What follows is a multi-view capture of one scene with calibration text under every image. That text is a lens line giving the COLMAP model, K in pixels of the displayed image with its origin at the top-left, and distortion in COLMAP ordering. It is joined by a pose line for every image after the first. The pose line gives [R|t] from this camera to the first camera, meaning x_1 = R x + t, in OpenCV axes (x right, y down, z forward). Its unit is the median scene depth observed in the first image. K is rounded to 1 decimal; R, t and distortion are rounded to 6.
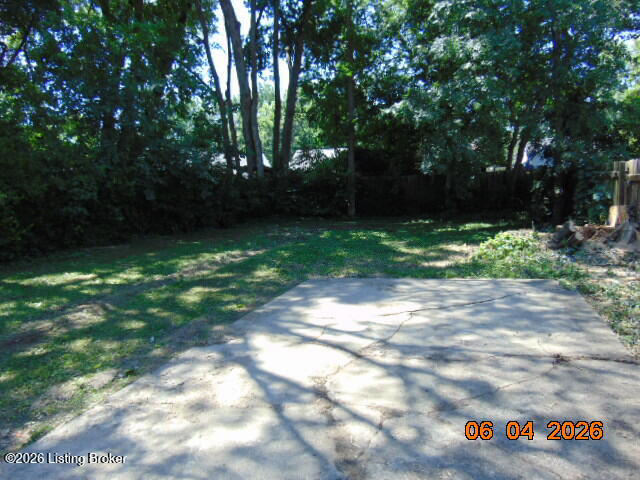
lens RADIAL K [[477.1, 0, 322.3], [0, 477.1, 241.3], [0, 0, 1]] dist [-0.025206, 0.034910]
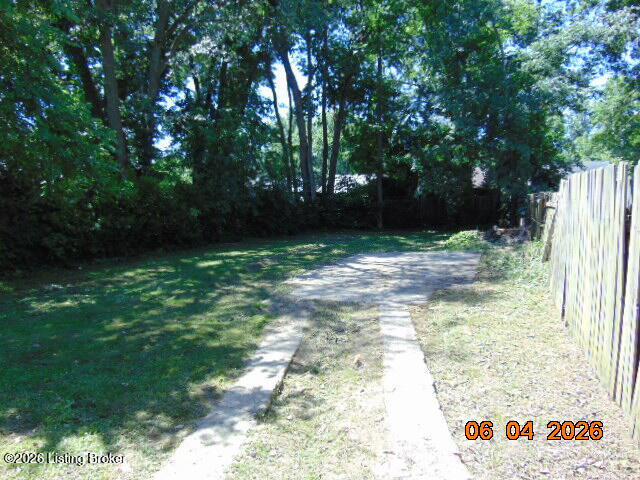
lens RADIAL K [[477.1, 0, 316.9], [0, 477.1, 240.5], [0, 0, 1]] dist [-0.025206, 0.034910]
pose [[0.997932, 0.008521, -0.063714, -0.031078], [-0.011167, 0.999085, -0.041292, 0.039015], [0.063304, 0.041918, 0.997114, -0.361376]]
